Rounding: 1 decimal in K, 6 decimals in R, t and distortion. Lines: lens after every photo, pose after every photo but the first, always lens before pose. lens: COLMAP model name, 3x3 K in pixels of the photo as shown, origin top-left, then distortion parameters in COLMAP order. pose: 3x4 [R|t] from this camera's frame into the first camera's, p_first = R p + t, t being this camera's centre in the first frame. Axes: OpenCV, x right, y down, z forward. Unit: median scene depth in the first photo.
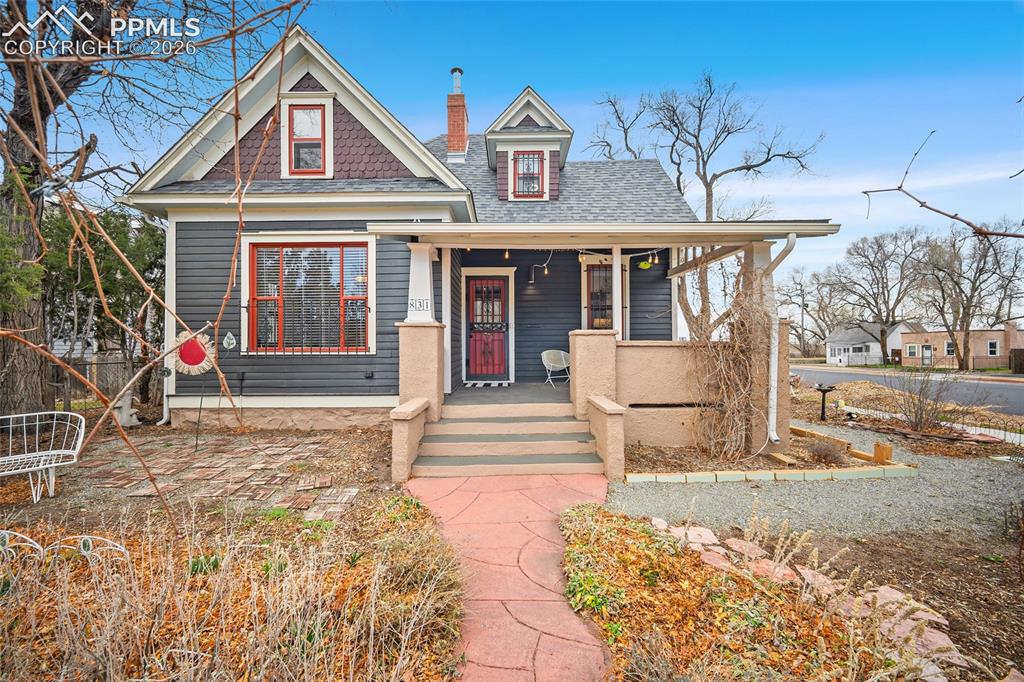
lens RADIAL K [[401.2, 0, 511.2], [0, 401.2, 344.7], [0, 0, 1]] dist [-0.001664, -0.000119]
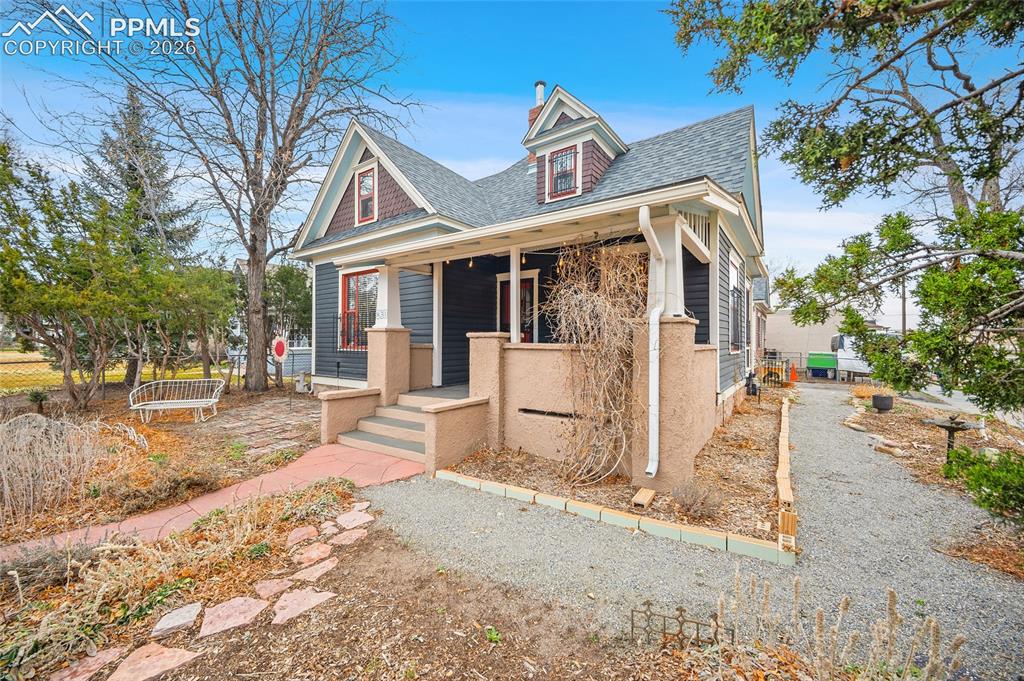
lens RADIAL K [[401.2, 0, 510.5], [0, 401.2, 339.9], [0, 0, 1]] dist [-0.001664, -0.000119]
pose [[0.811164, 0.001723, -0.584816, 0.710215], [-0.002401, 0.999997, -0.000384, -0.014270], [0.584814, 0.001716, 0.811166, 0.167324]]
